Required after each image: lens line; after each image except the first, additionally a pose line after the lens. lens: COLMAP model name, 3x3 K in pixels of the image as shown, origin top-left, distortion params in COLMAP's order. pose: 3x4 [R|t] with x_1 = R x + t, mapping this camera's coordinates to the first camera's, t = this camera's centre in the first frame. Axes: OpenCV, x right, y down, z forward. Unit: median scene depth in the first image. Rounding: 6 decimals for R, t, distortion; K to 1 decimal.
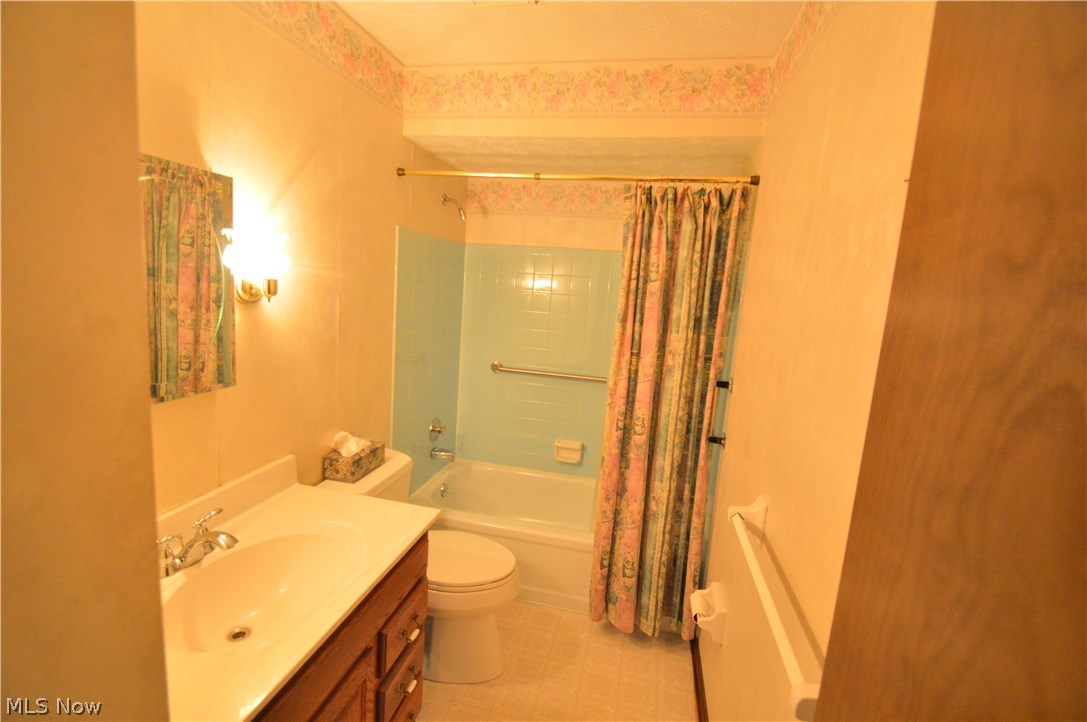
lens RADIAL K [[494.8, 0, 538.8], [0, 494.8, 367.5], [0, 0, 1]] dist [0.004715, -0.012215]
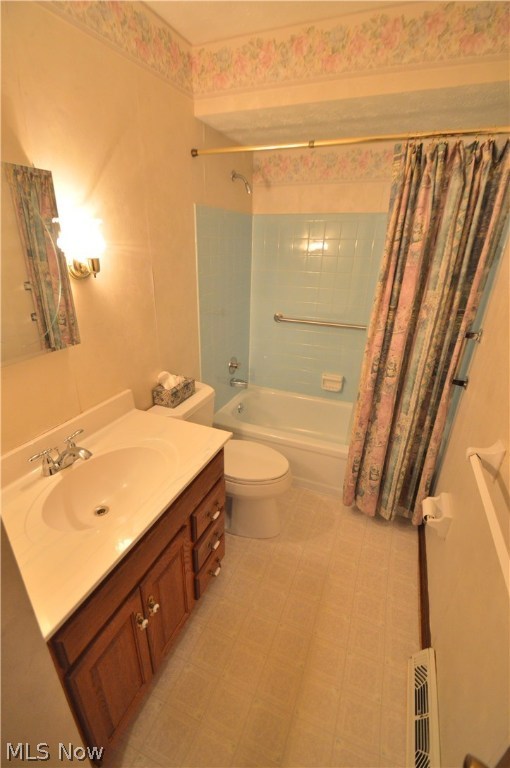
lens RADIAL K [[349.6, 0, 246.8], [0, 349.6, 400.0], [0, 0, 1]] dist [0.004715, -0.012215]
pose [[0.982949, 0.025461, -0.182108, 0.011308], [0.020008, 0.969678, 0.243566, -0.027541], [0.182788, -0.243057, 0.952634, 0.096726]]
